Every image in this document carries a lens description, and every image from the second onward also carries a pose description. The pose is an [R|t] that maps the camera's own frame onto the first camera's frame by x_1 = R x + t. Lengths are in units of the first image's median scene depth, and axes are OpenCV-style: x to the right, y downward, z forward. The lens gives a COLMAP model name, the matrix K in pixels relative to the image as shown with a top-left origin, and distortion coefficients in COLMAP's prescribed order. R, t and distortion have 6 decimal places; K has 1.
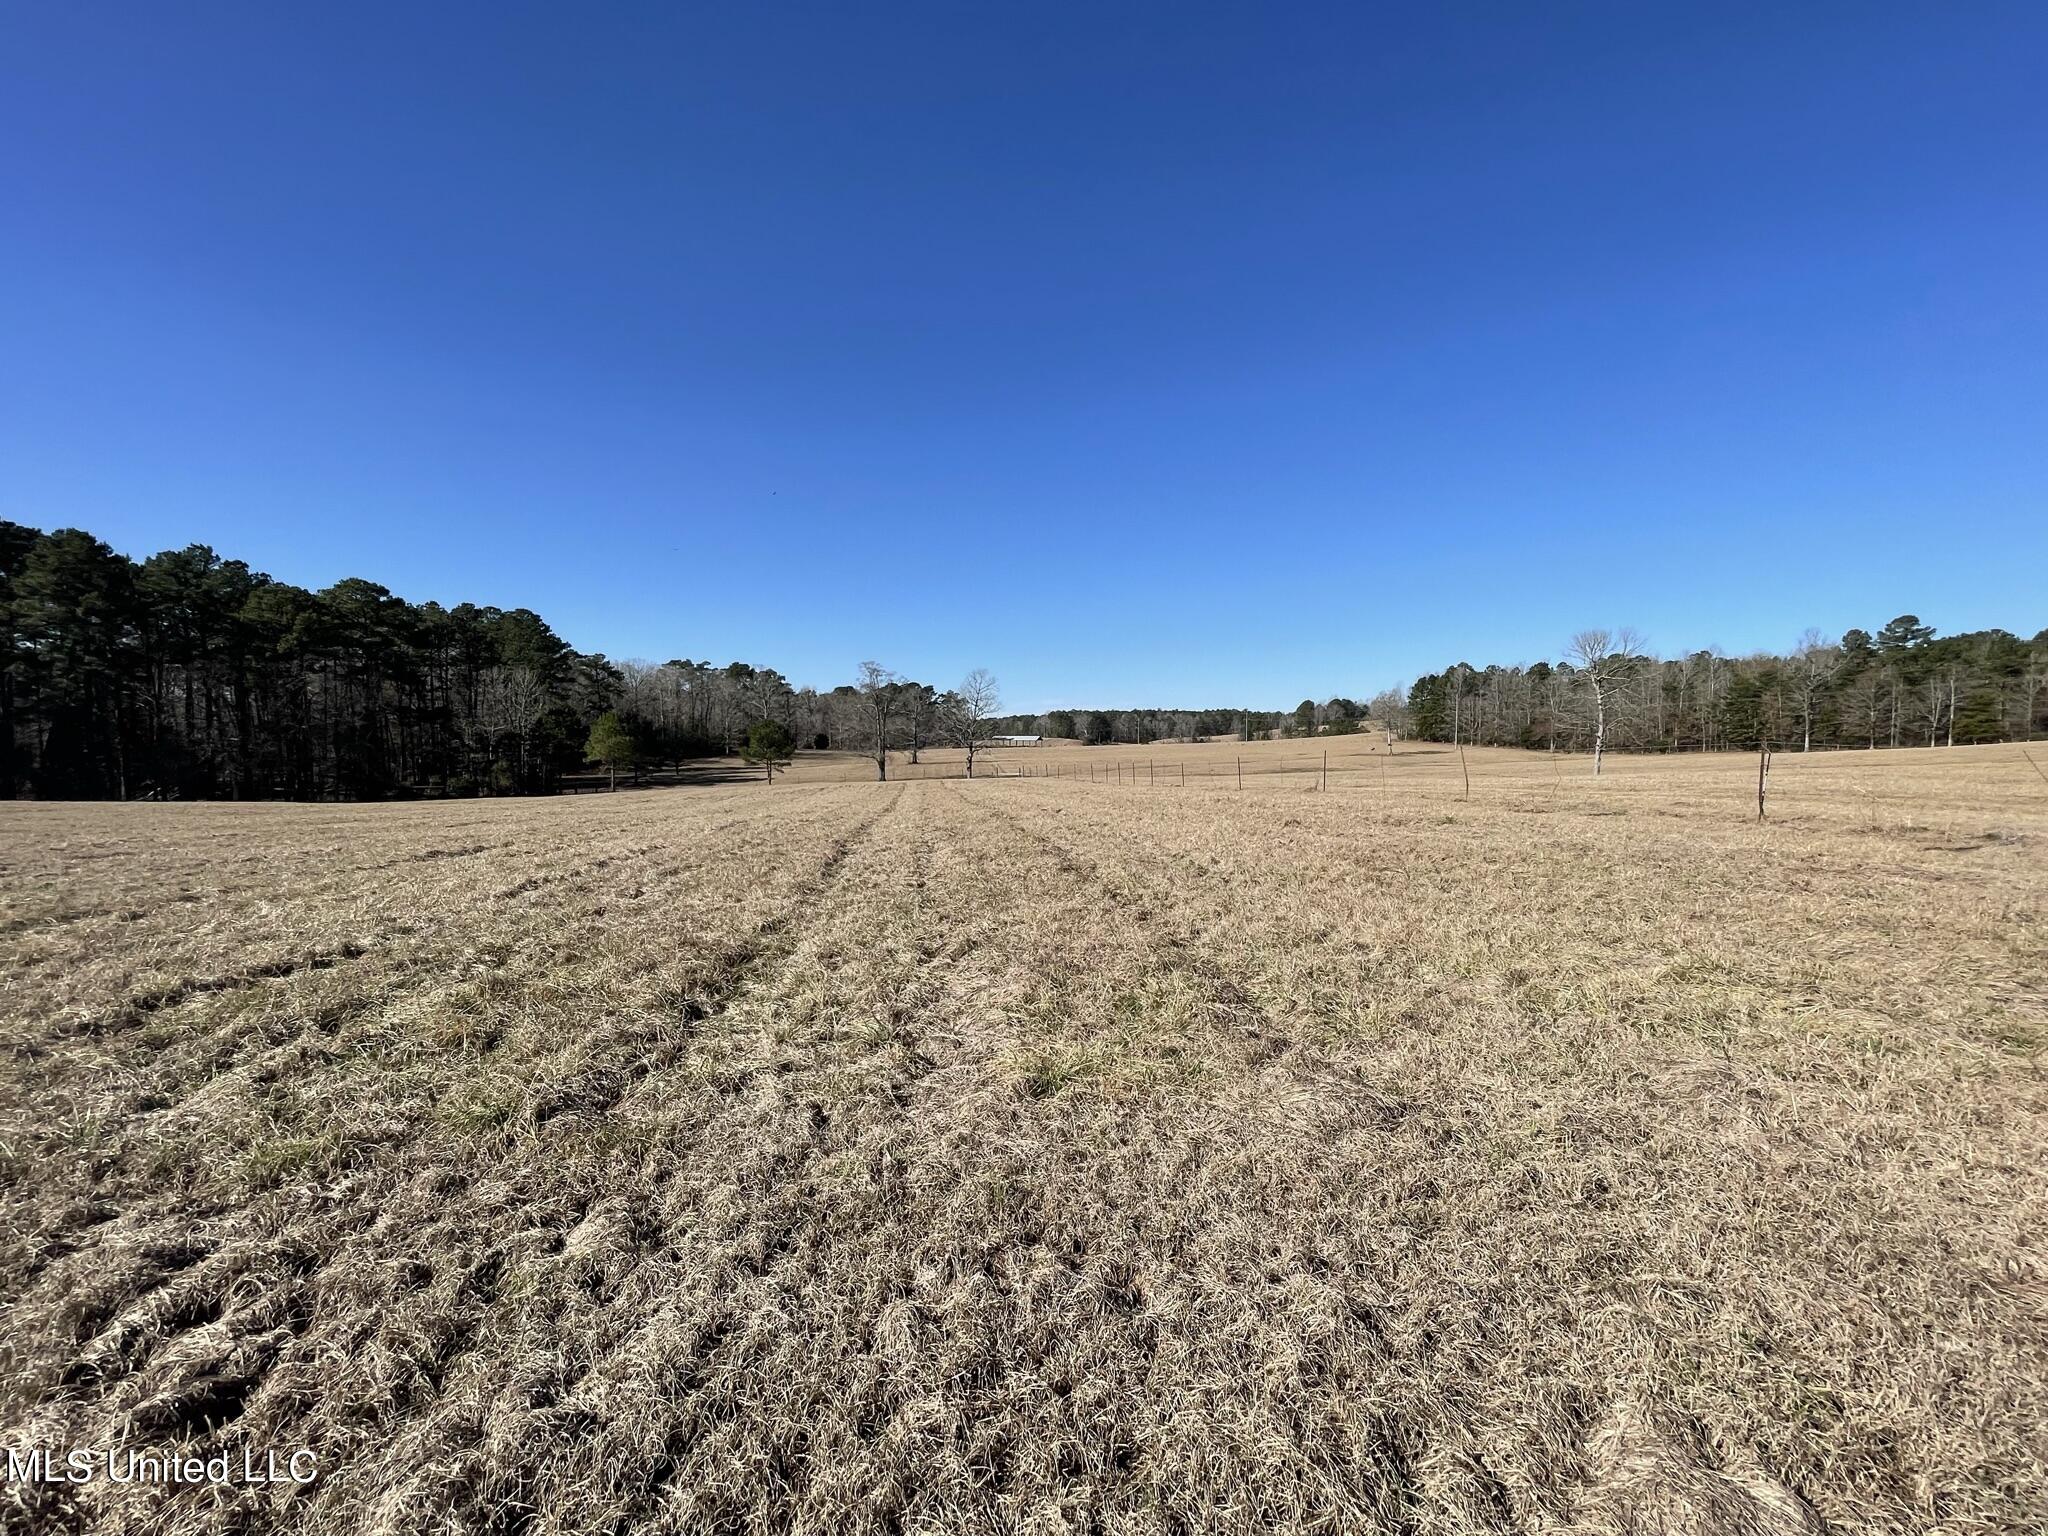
lens RADIAL K [[829.7, 0, 1001.4], [0, 829.7, 771.7], [0, 0, 1]] dist [0.006310, -0.000205]
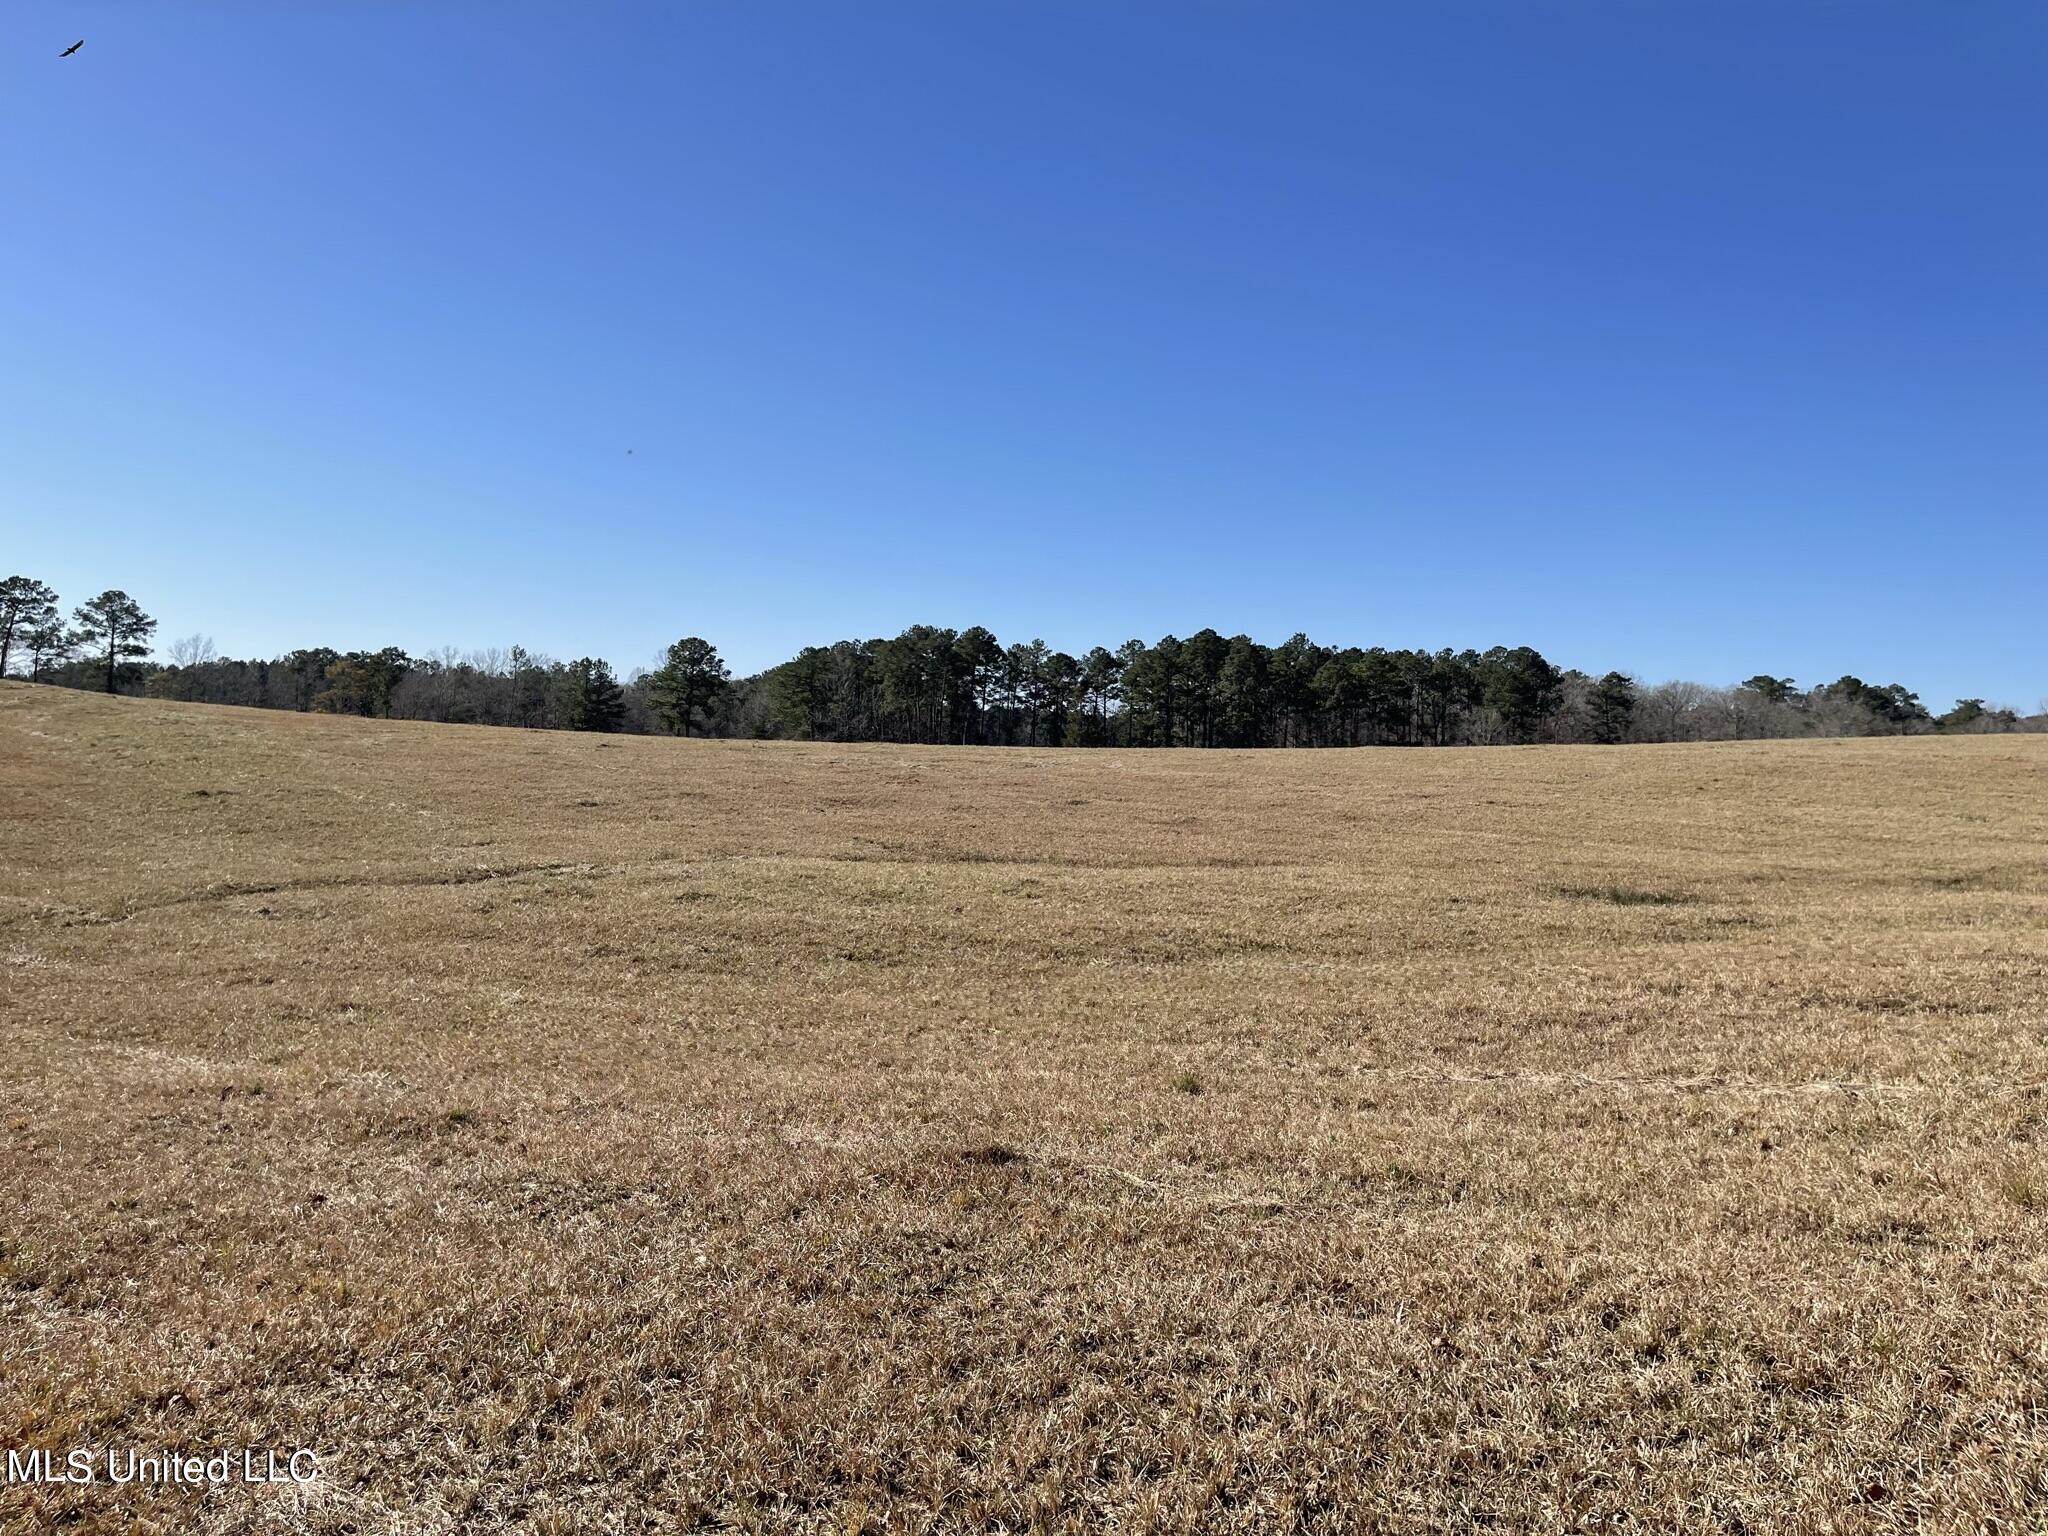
lens RADIAL K [[1560.3, 0, 1020.9], [0, 1560.3, 766.5], [0, 0, 1]] dist [0.011715, 0.003546]
pose [[0.574951, 0.023406, -0.817853, 1.450593], [-0.066977, 0.997582, -0.018534, 0.075458], [0.815442, 0.065433, 0.575129, -1.387734]]
